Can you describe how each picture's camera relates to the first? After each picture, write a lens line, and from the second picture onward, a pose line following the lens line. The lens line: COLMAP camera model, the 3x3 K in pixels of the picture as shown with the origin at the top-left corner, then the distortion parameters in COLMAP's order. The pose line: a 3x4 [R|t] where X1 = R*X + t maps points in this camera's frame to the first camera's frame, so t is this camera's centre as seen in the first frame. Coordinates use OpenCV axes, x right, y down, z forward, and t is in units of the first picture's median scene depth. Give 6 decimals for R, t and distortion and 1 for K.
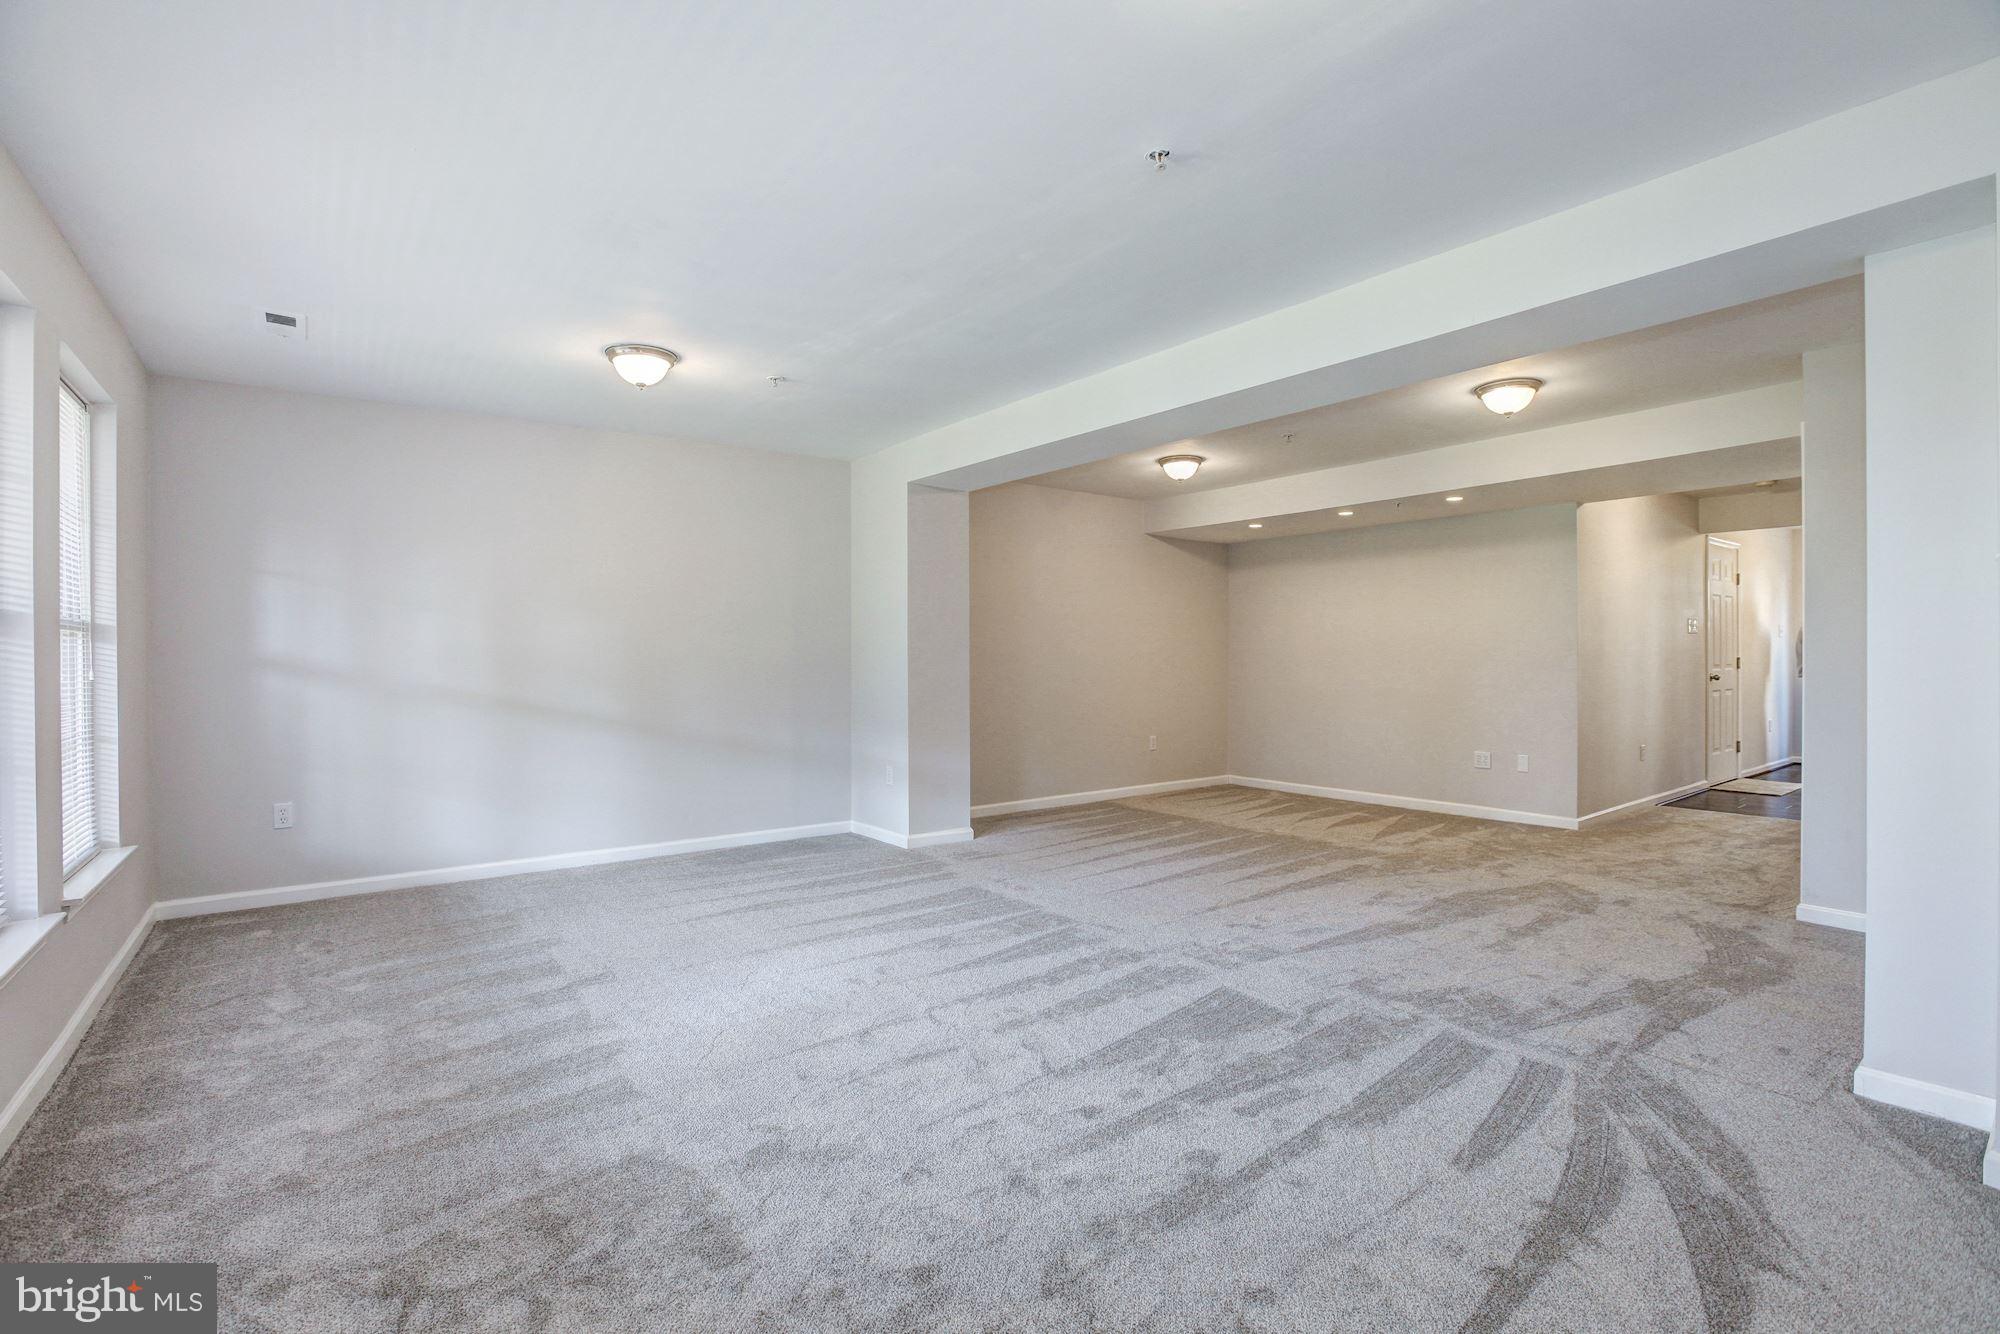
lens RADIAL K [[911.4, 0, 987.8], [0, 911.4, 671.1], [0, 0, 1]] dist [-0.021251, 0.000019]
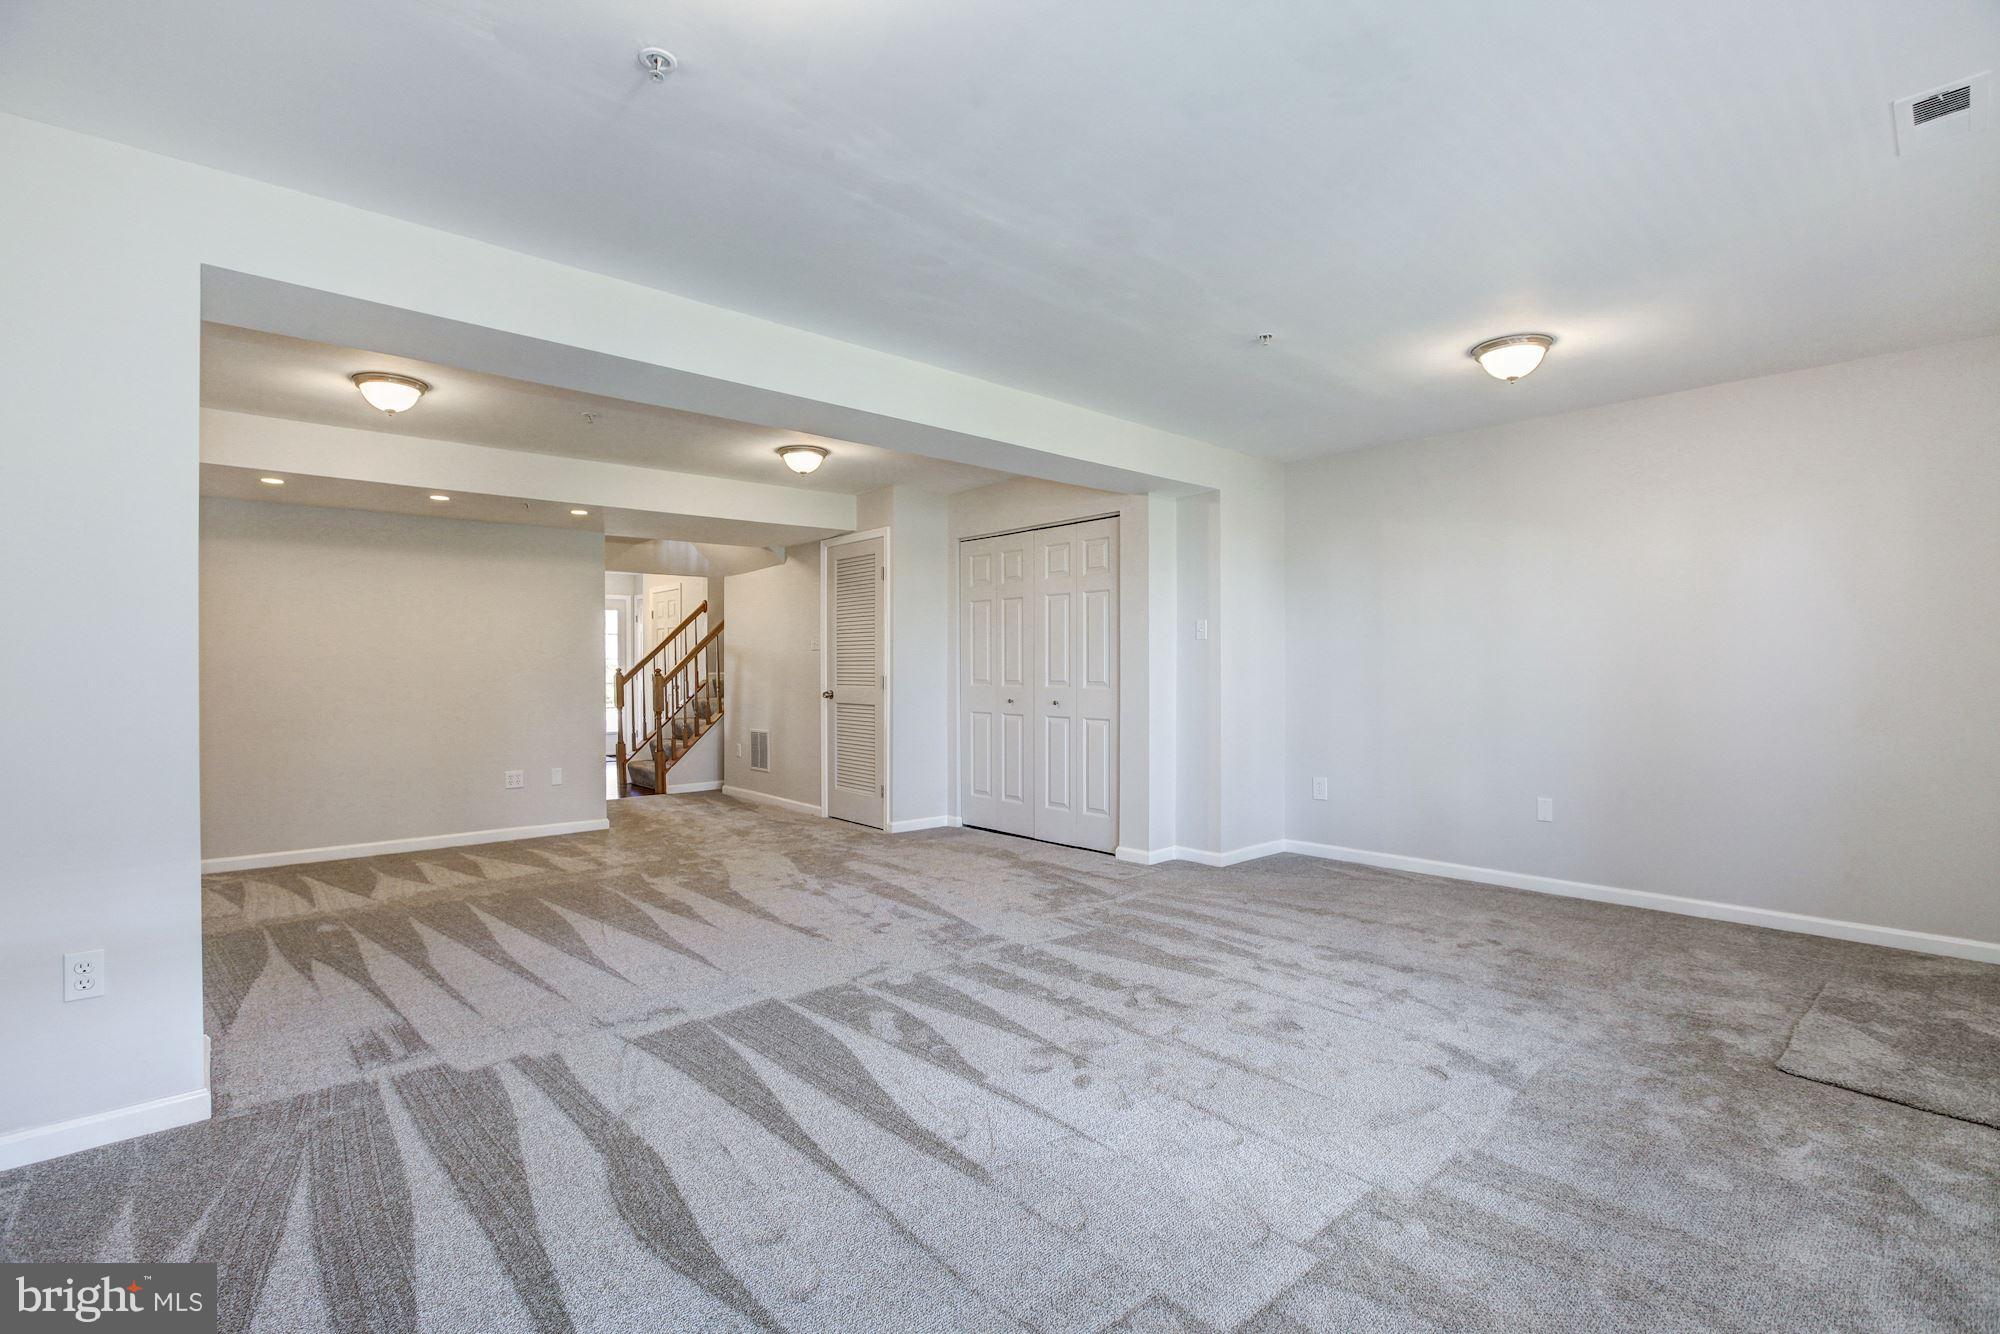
lens RADIAL K [[911.4, 0, 987.8], [0, 911.4, 671.1], [0, 0, 1]] dist [-0.021251, 0.000019]
pose [[-0.095477, 0.006372, 0.995411, -0.774791], [0.012719, 0.999906, -0.005181, -0.009936], [-0.995350, 0.012166, -0.095549, 0.966695]]
